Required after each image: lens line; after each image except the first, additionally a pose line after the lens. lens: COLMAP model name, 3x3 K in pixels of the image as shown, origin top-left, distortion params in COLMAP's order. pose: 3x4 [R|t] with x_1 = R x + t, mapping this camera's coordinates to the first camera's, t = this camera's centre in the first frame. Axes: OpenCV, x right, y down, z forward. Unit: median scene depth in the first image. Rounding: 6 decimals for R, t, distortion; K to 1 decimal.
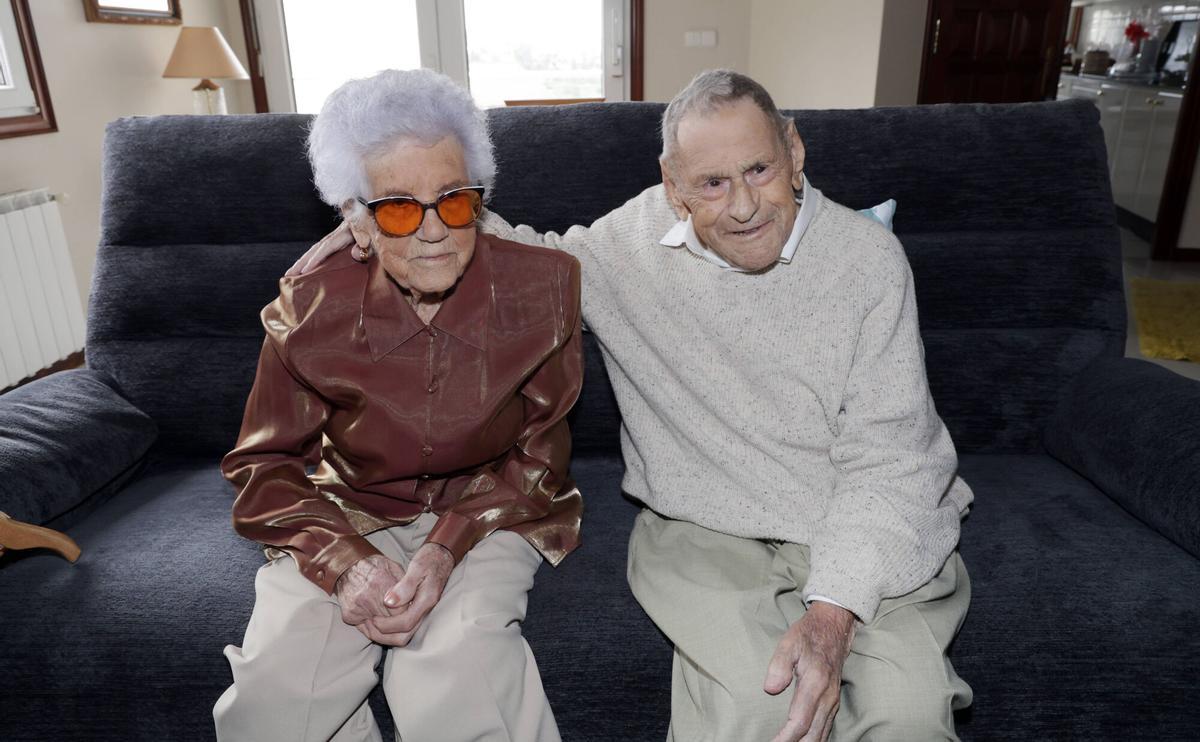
lens RADIAL K [[841.5, 0, 596.5], [0, 841.5, 341.4], [0, 0, 1]] dist [-0.001721, -0.004031]
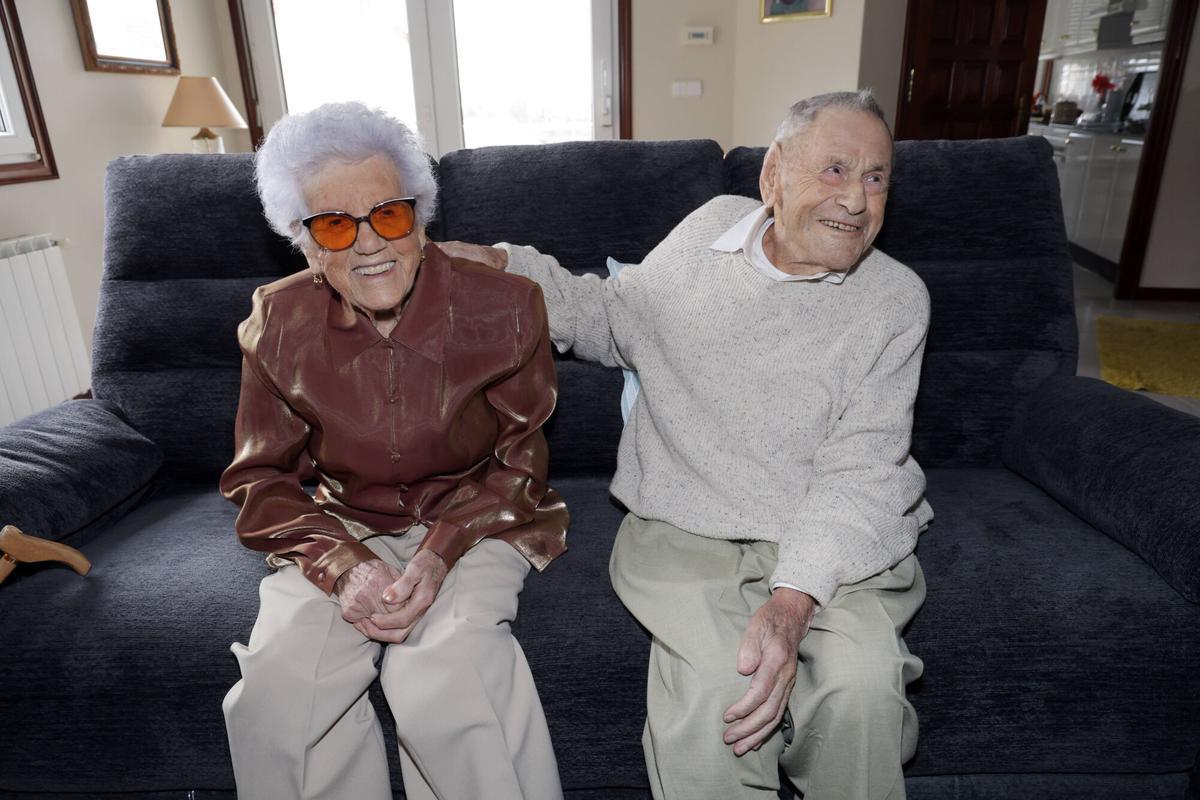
lens RADIAL K [[816.8, 0, 616.8], [0, 816.8, 403.6], [0, 0, 1]] dist [0.000191, -0.004256]
pose [[0.999568, -0.011758, 0.026931, 0.014104], [0.011368, 0.999829, 0.014568, 0.031929], [-0.027097, -0.014255, 0.999531, -0.027256]]
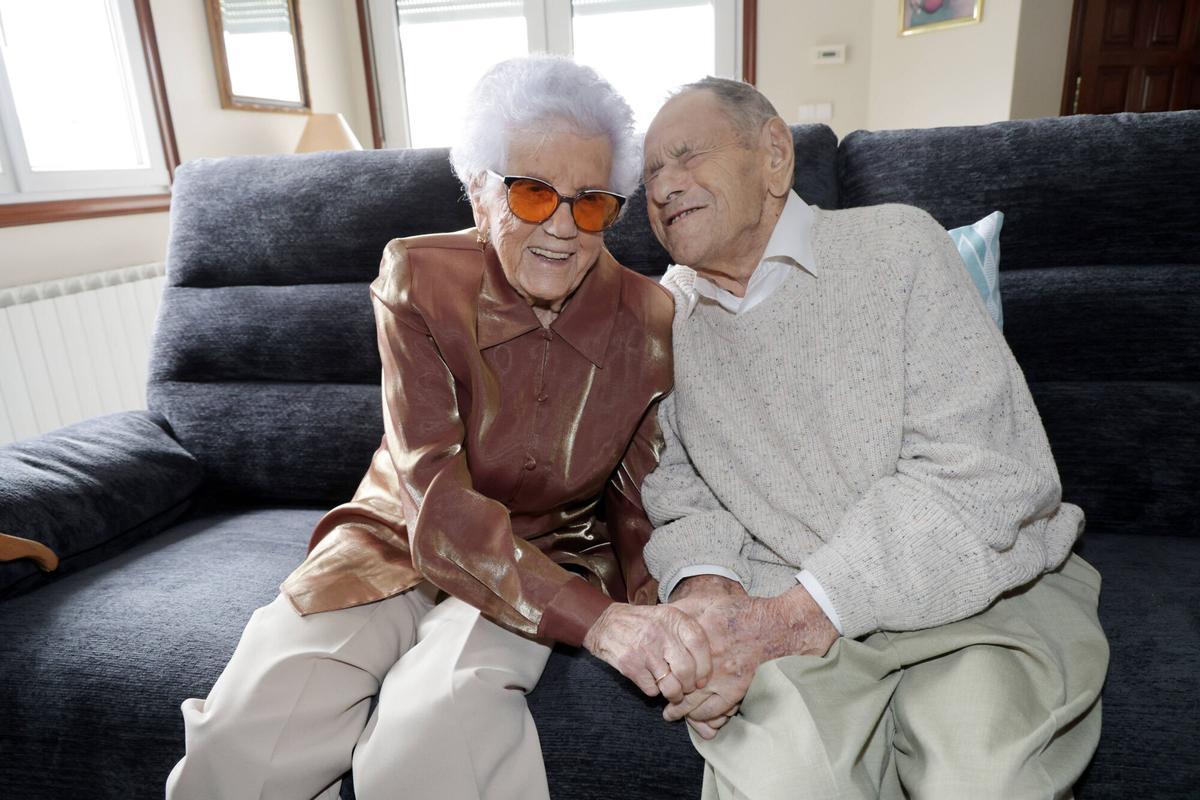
lens RADIAL K [[802.2, 0, 606.0], [0, 802.2, 413.4], [0, 0, 1]] dist [-0.004442, -0.002806]
pose [[0.988287, 0.019289, -0.151381, 0.076036], [-0.024552, 0.999154, -0.032980, 0.055949], [0.150617, 0.036310, 0.987925, 0.153780]]
